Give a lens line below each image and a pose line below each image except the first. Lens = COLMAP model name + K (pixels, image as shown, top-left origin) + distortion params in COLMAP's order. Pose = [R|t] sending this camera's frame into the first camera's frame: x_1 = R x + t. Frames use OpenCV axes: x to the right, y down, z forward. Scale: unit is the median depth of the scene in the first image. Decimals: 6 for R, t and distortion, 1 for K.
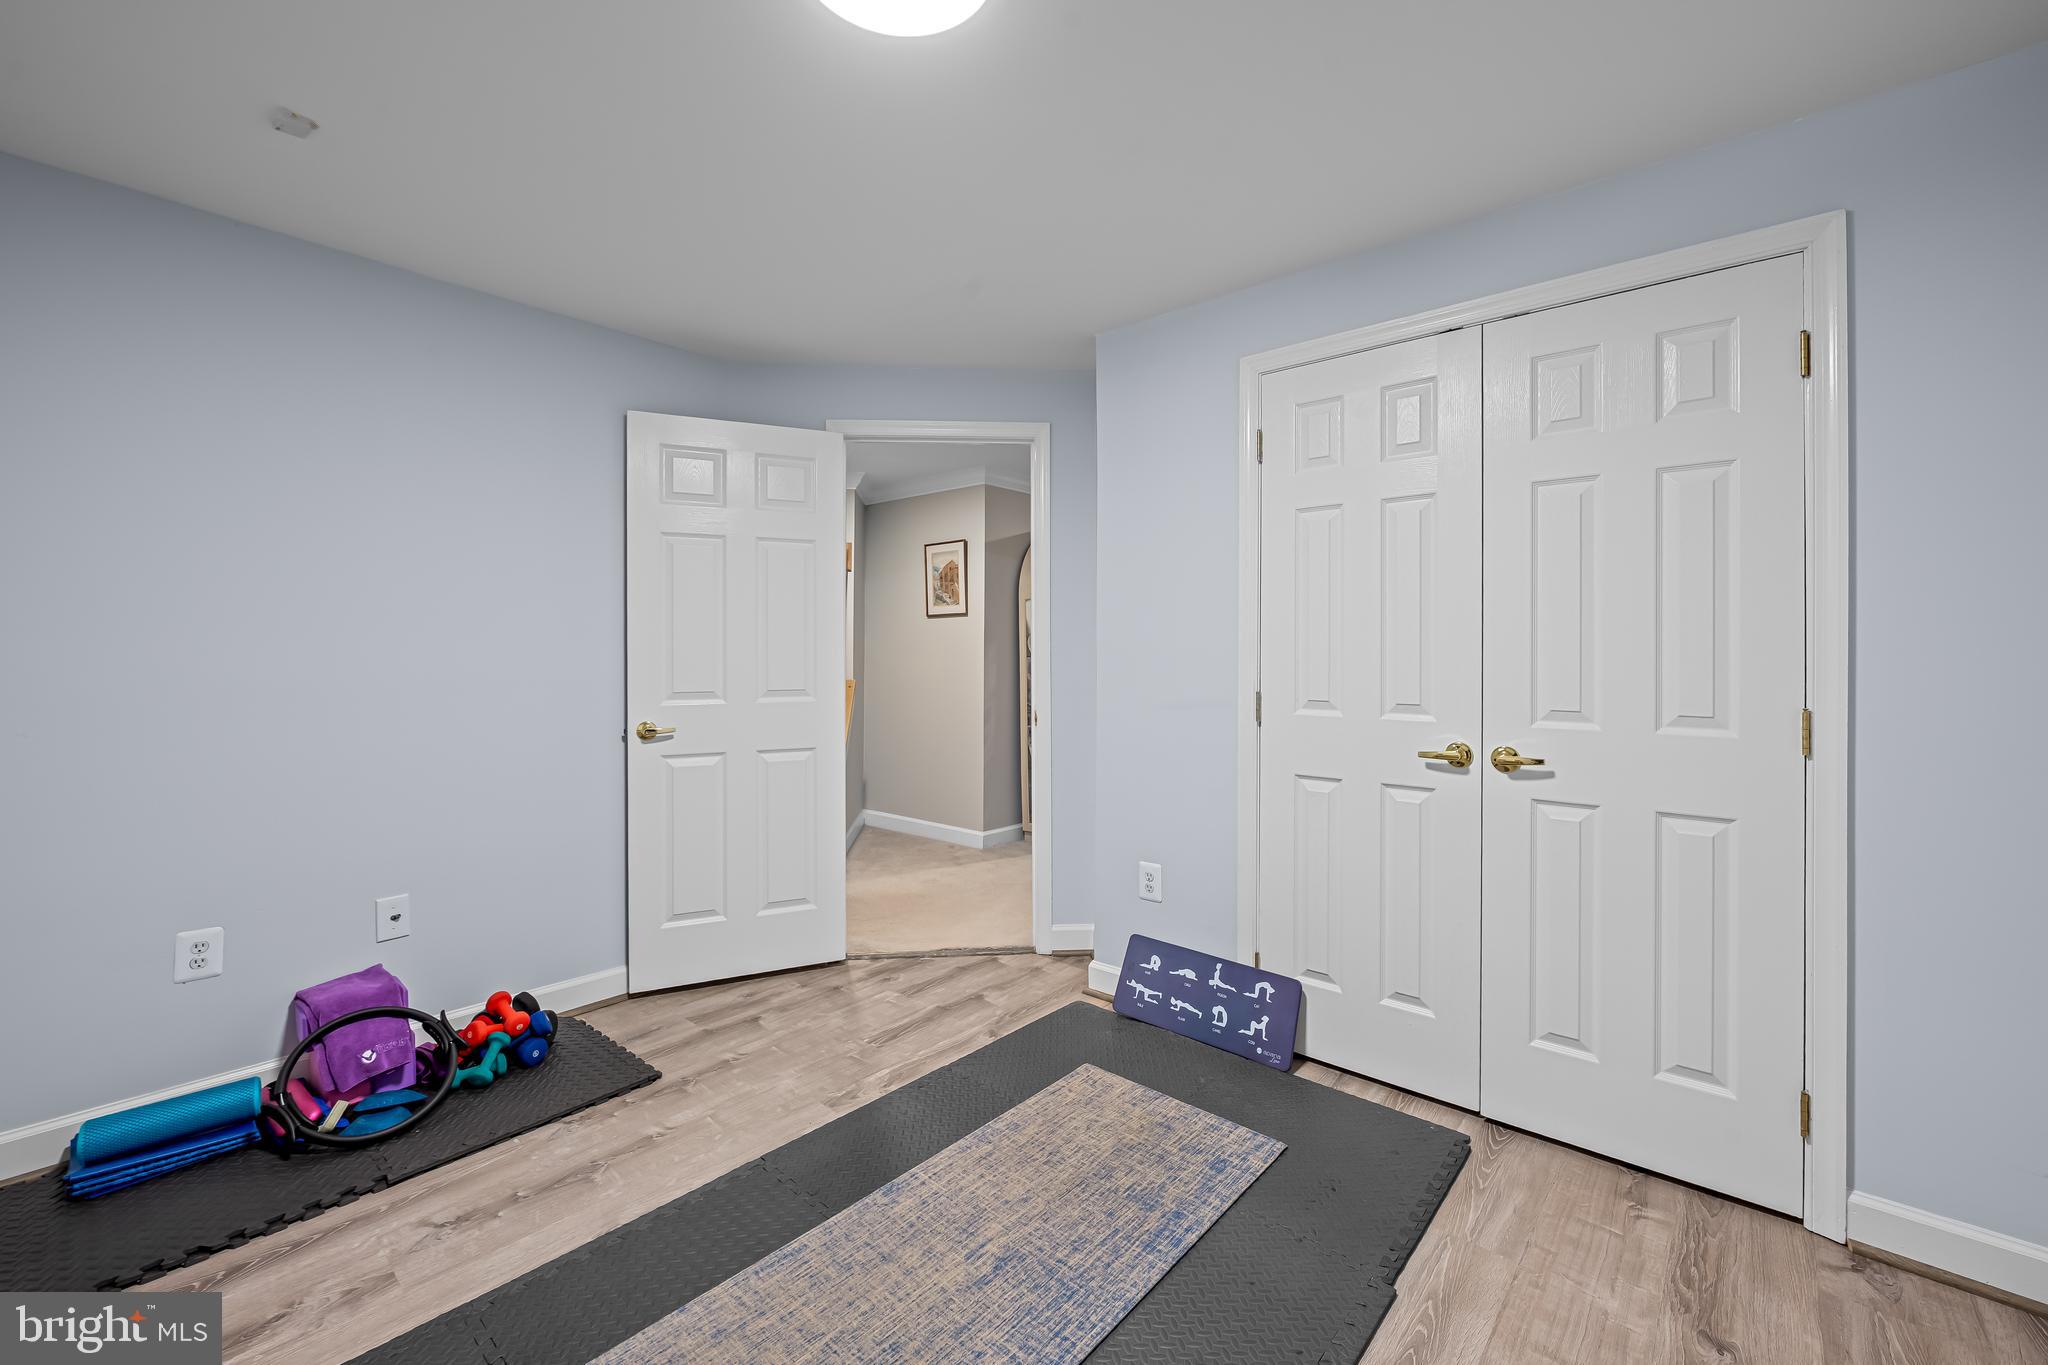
lens RADIAL K [[821.0, 0, 1023.9], [0, 821.0, 666.3], [0, 0, 1]] dist [-0.001542, -0.000032]
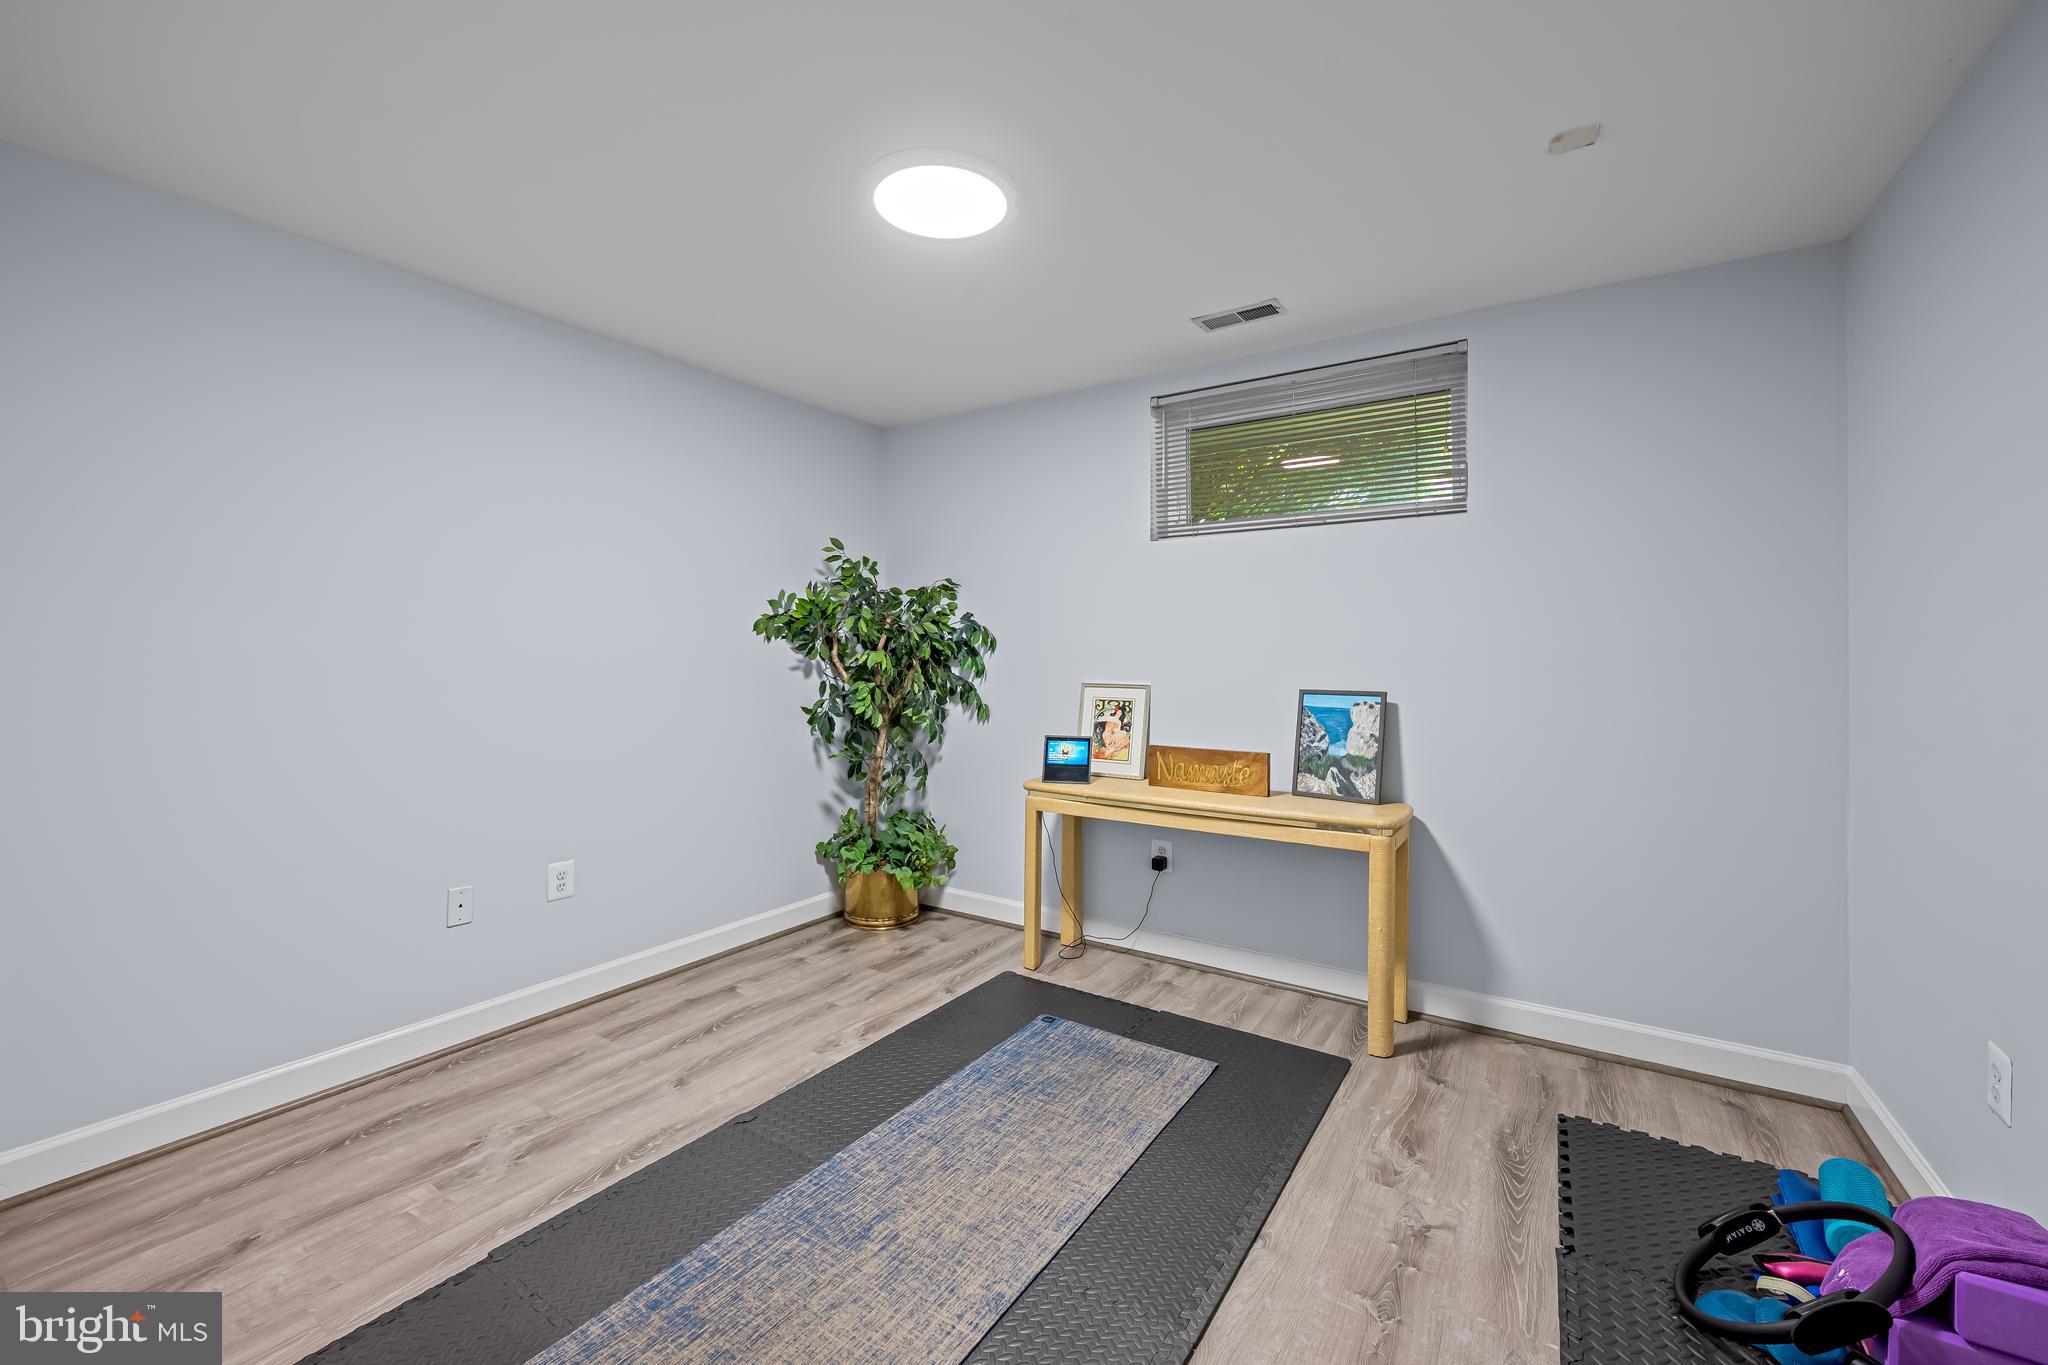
lens RADIAL K [[821.0, 0, 1023.7], [0, 821.0, 671.1], [0, 0, 1]] dist [-0.001542, -0.000032]
pose [[-0.989759, -0.003453, -0.142708, -0.075647], [-0.006914, 0.999694, 0.023762, -0.024412], [0.142583, 0.024505, -0.989479, 2.000390]]
